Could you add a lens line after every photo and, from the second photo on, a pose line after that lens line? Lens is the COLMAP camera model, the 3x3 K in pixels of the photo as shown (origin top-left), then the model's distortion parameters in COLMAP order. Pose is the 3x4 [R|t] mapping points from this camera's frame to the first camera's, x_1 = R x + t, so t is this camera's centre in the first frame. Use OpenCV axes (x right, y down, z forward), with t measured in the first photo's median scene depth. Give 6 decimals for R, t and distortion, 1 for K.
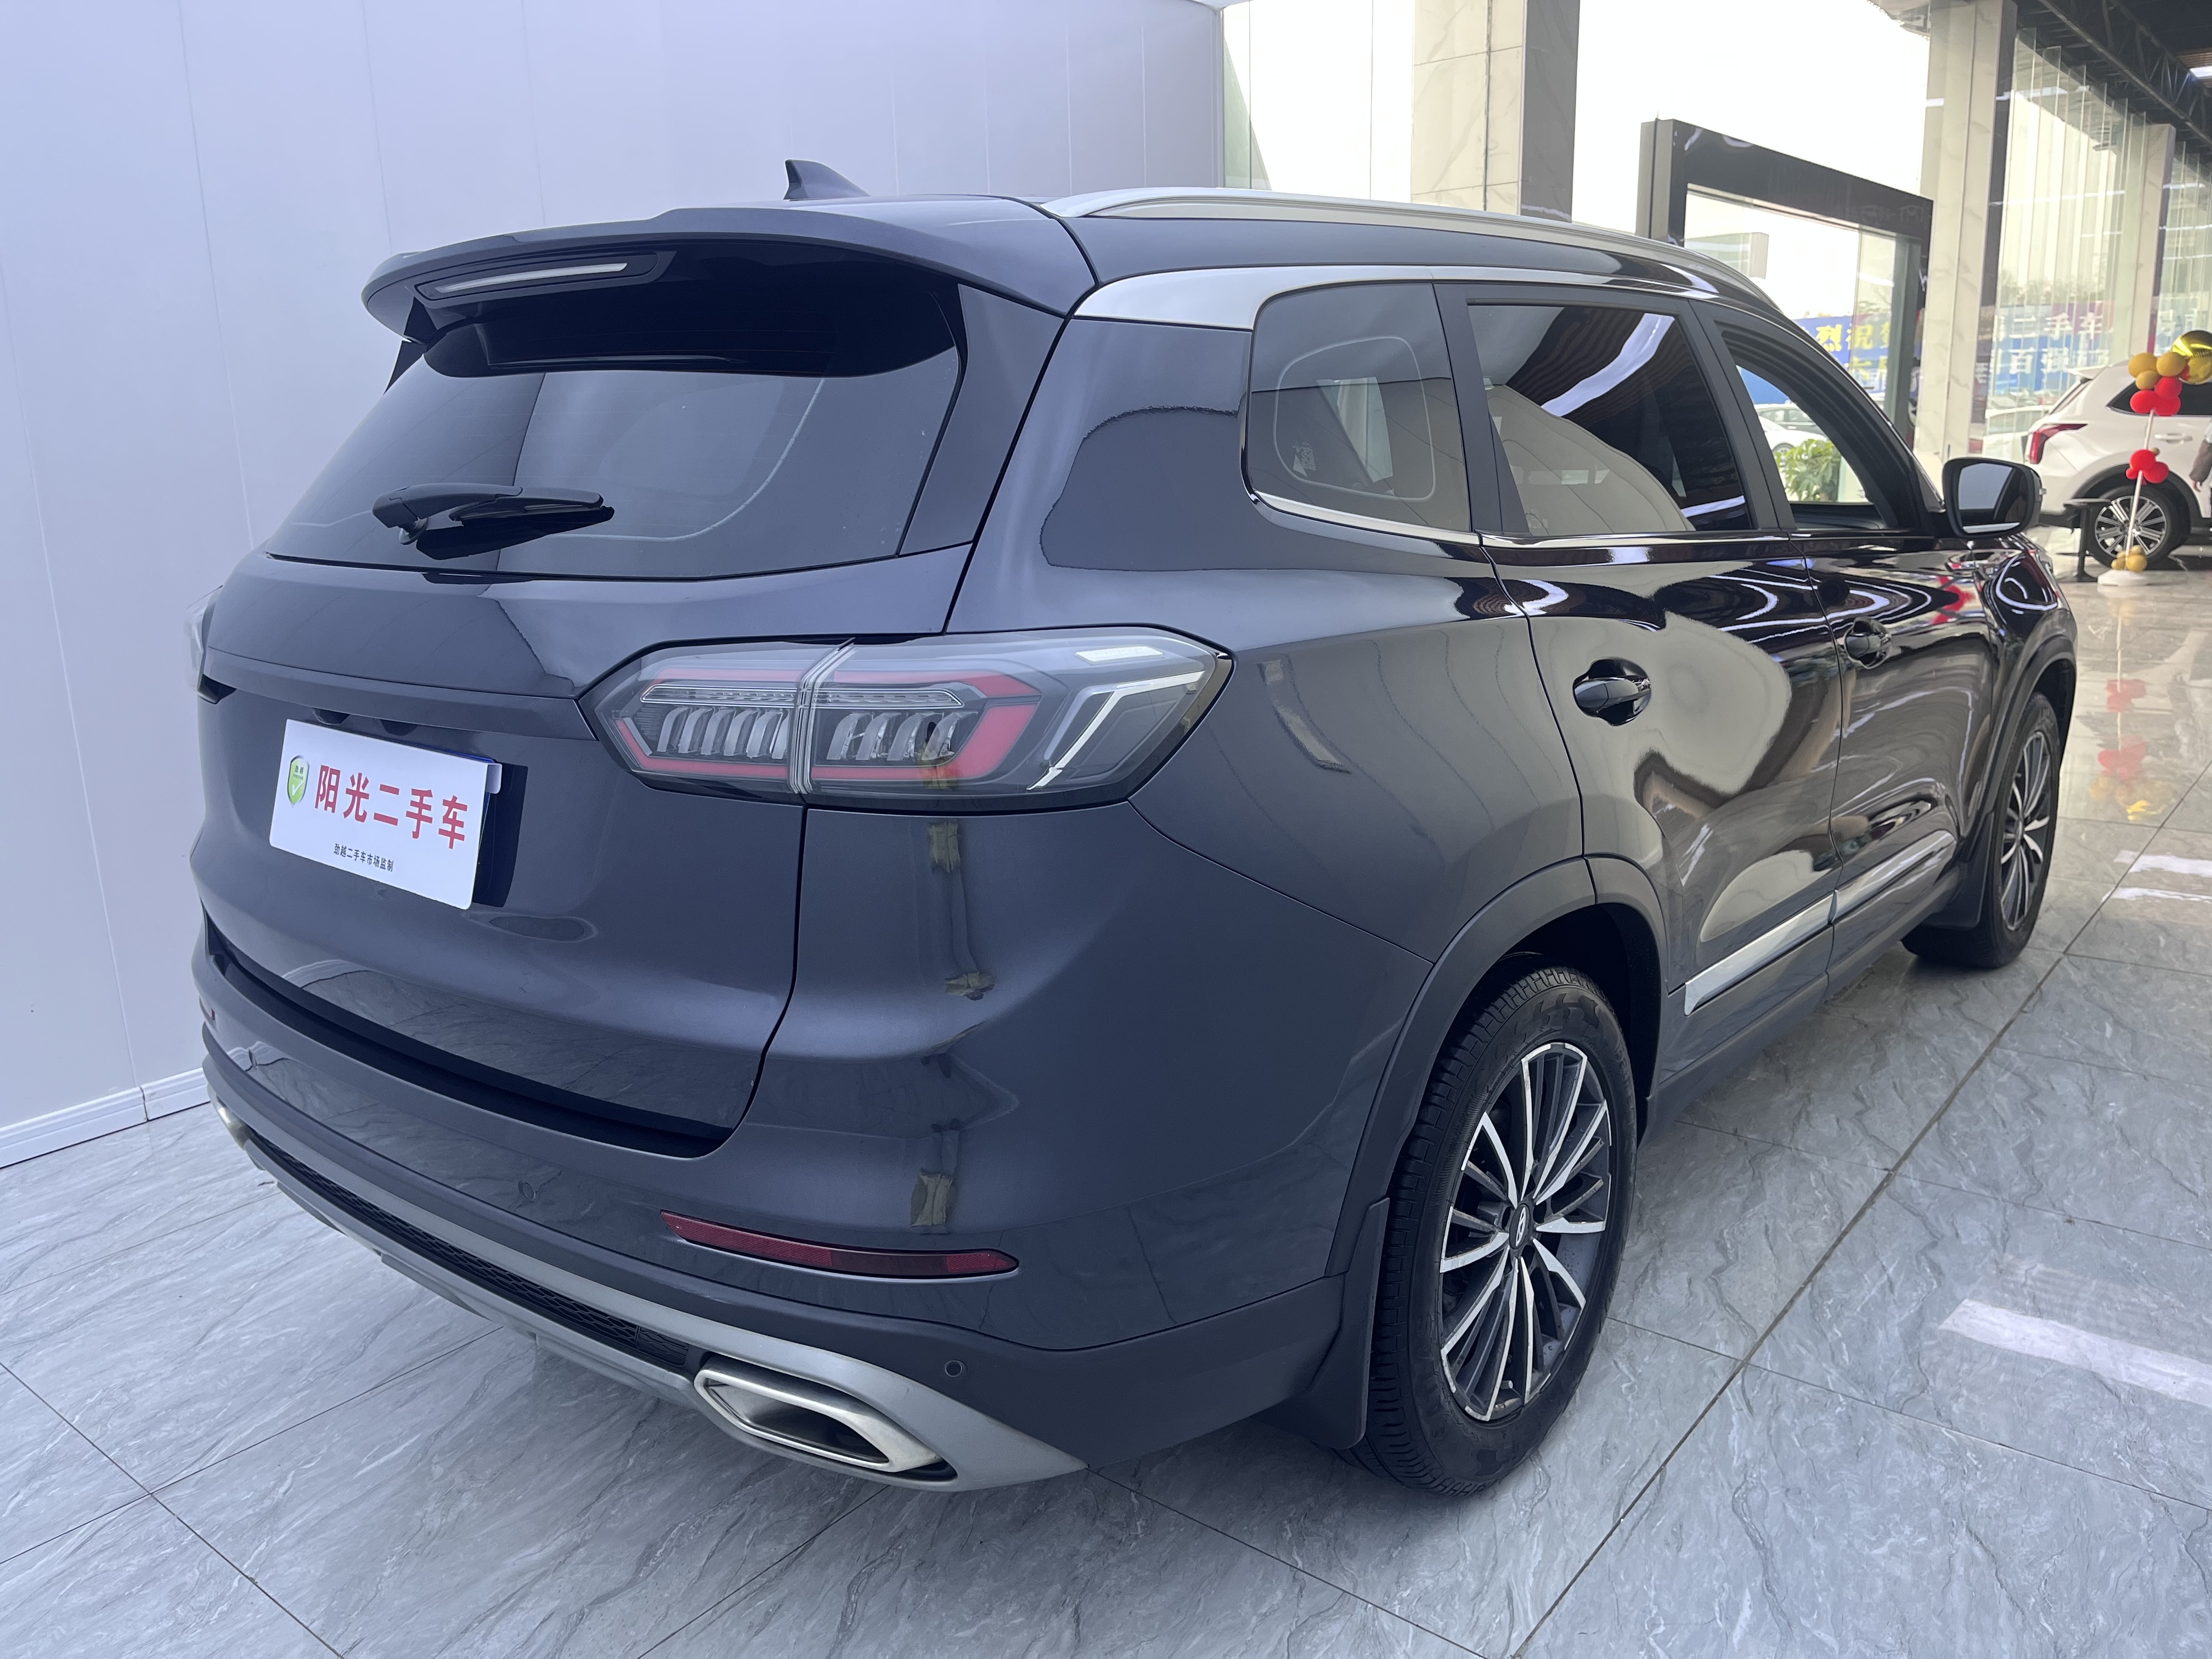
lens RADIAL K [[1694.8, 0, 1088.7], [0, 1694.8, 824.2], [0, 0, 1]] dist [0.021697, -0.019625]
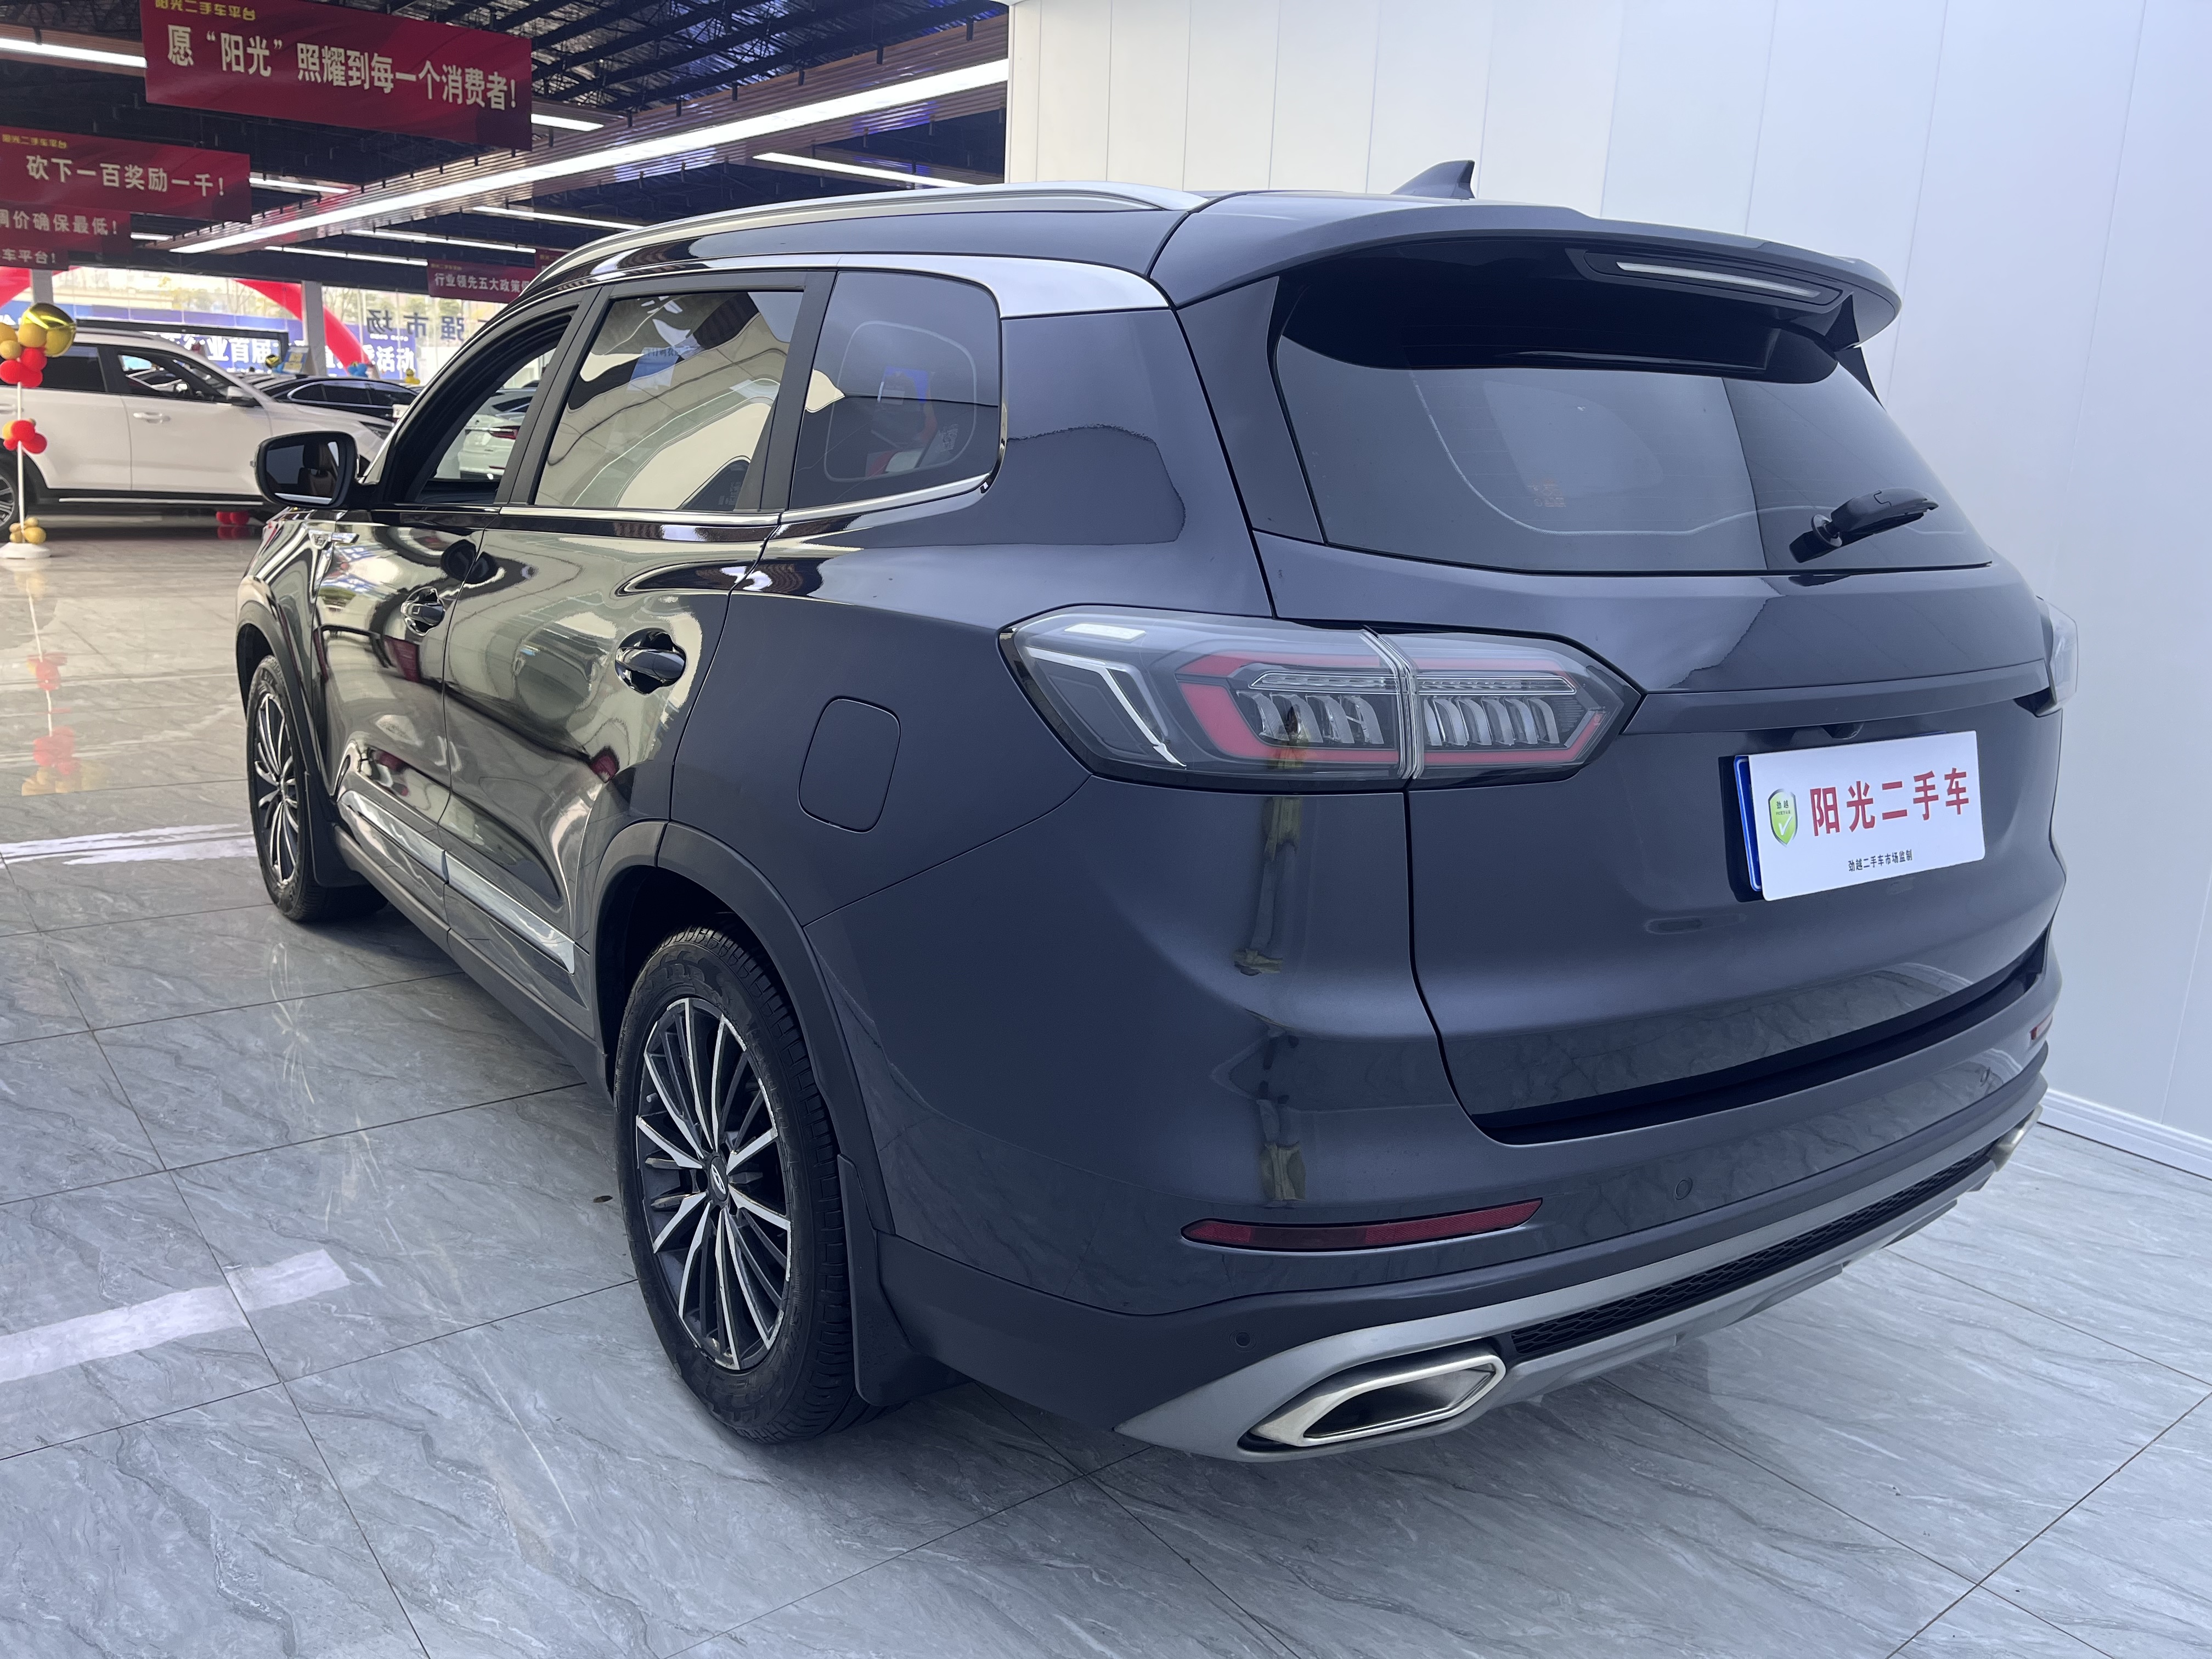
lens RADIAL K [[1694.8, 0, 1106.4], [0, 1694.8, 813.7], [0, 0, 1]] dist [0.021697, -0.019625]
pose [[0.223890, -0.182536, 0.957368, -1.460555], [0.169972, 0.974564, 0.146065, -0.227844], [-0.959678, 0.130023, 0.249221, 1.166892]]
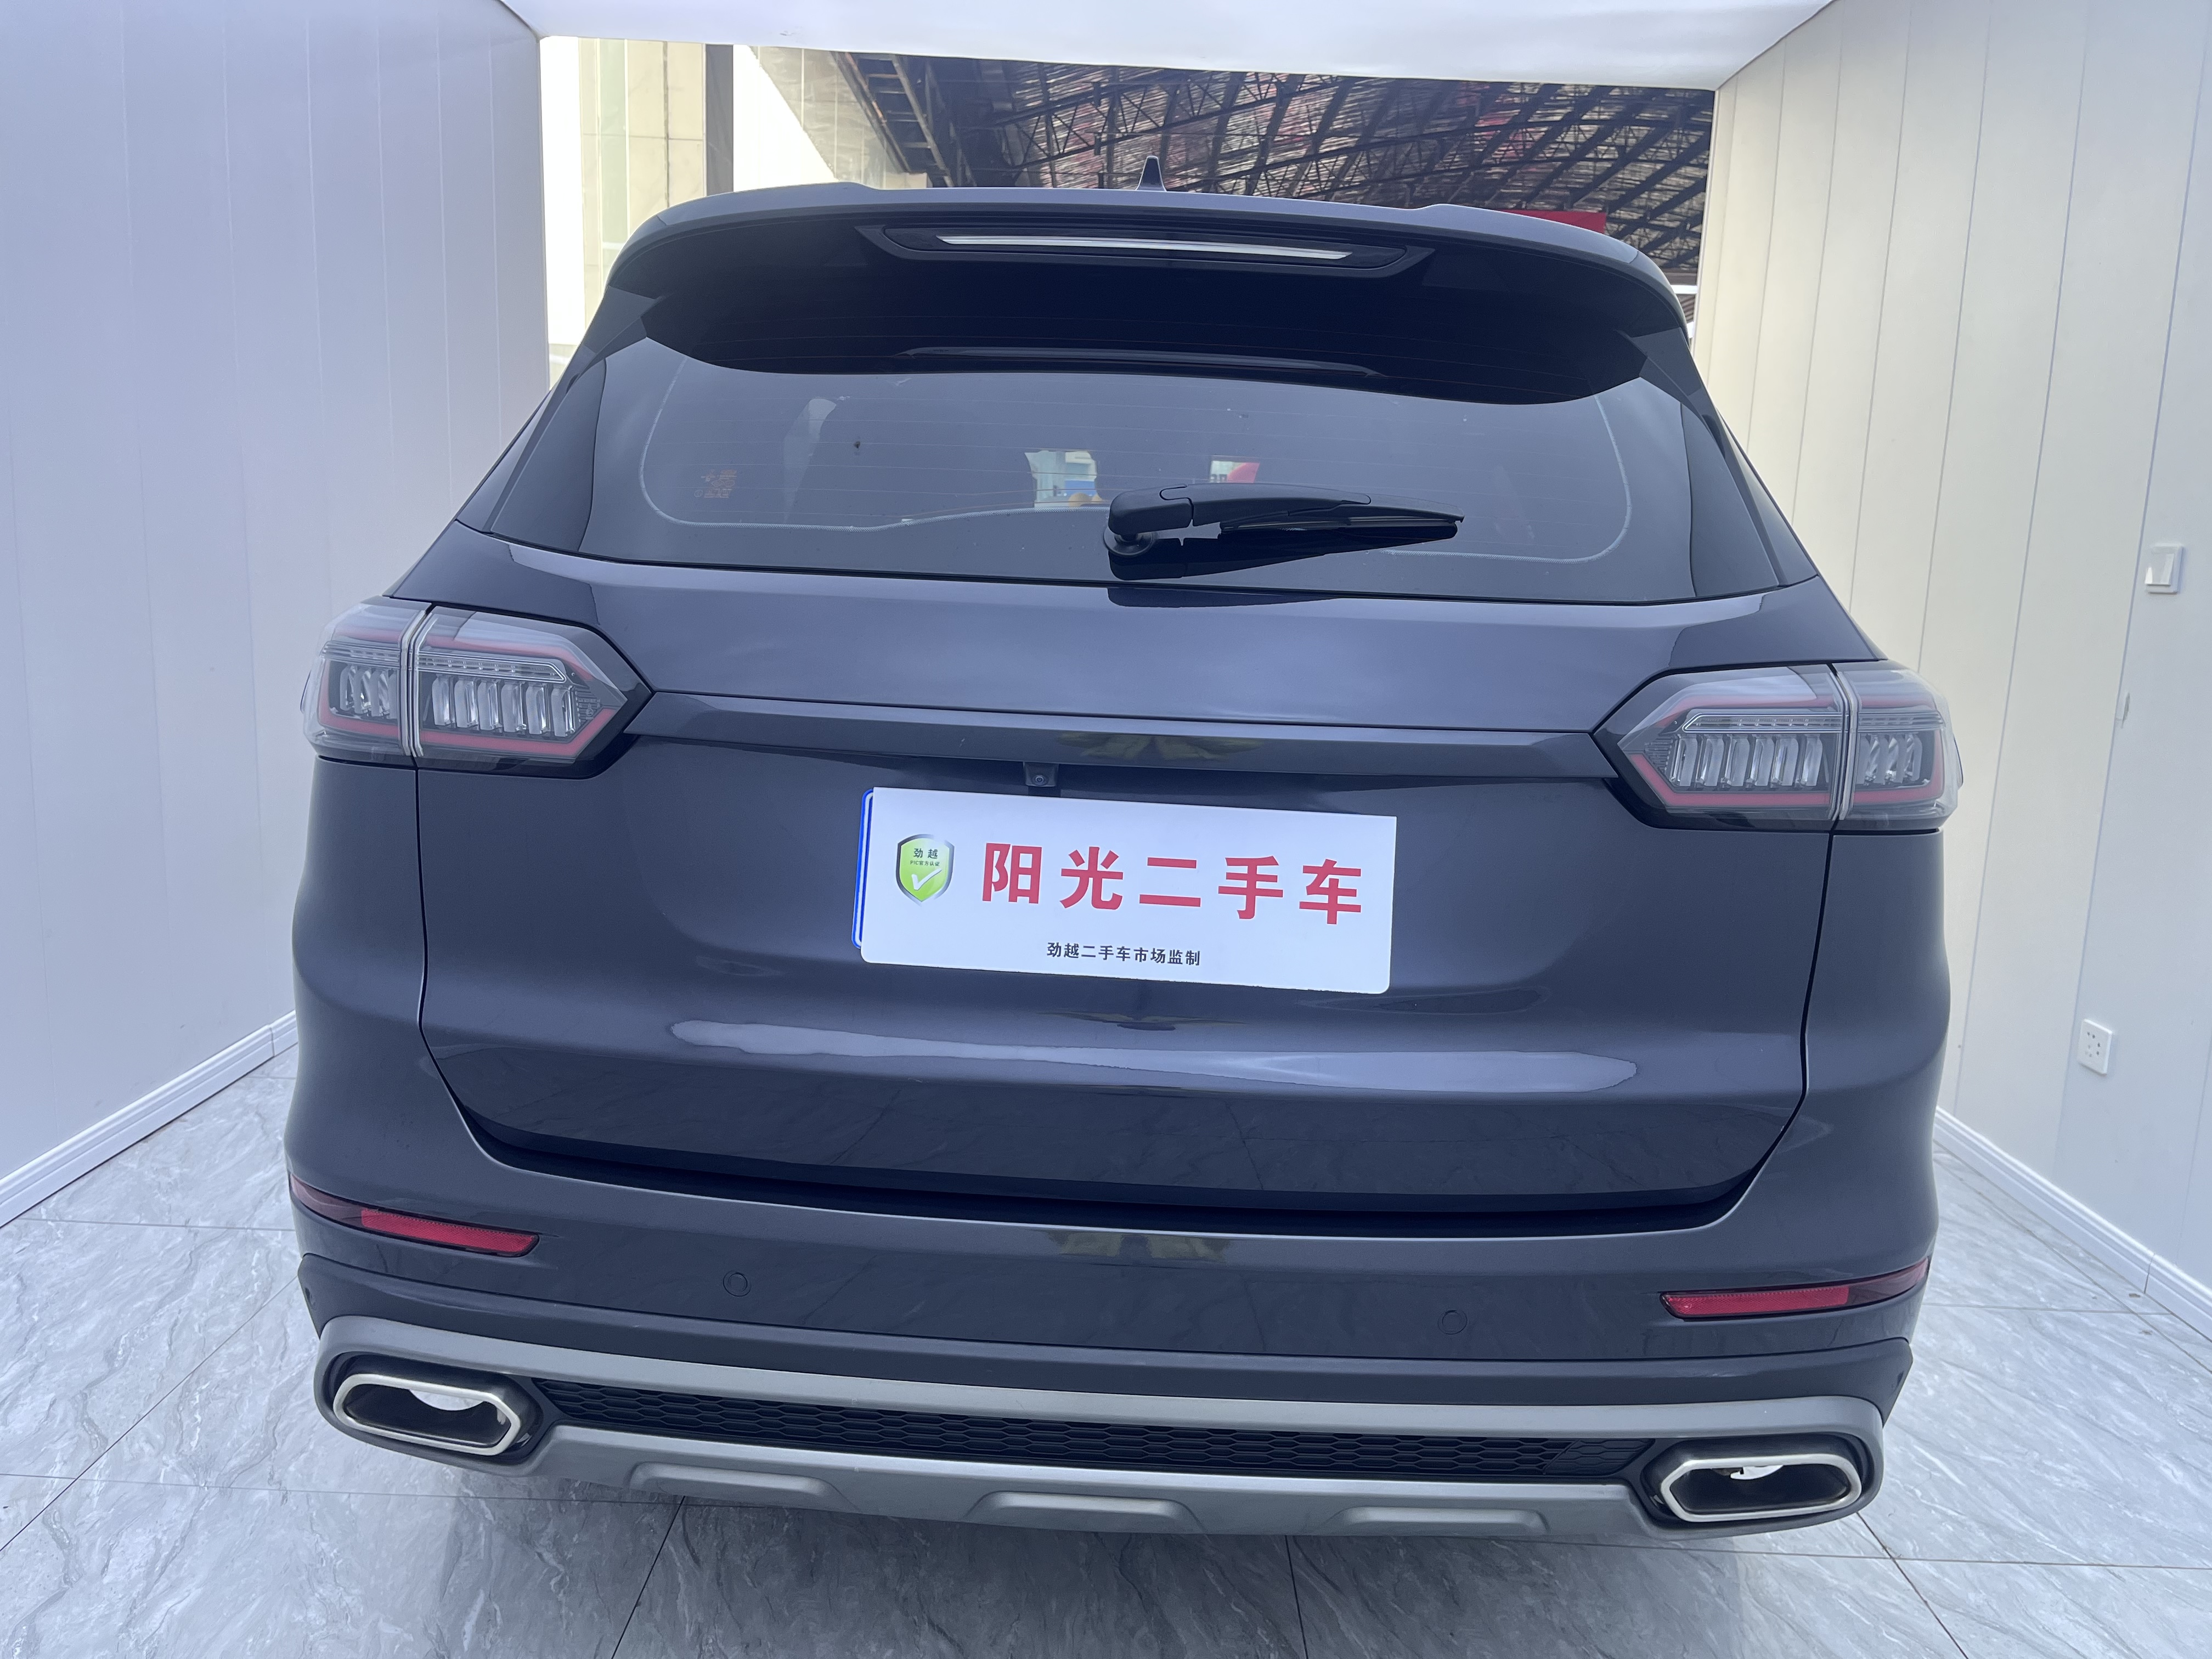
lens RADIAL K [[1694.8, 0, 1107.0], [0, 1694.8, 840.7], [0, 0, 1]] dist [0.021697, -0.019625]
pose [[0.776921, -0.053608, 0.627311, -0.900399], [0.083821, 0.996306, -0.018672, -0.018047], [-0.623993, 0.067088, 0.778545, 0.394670]]
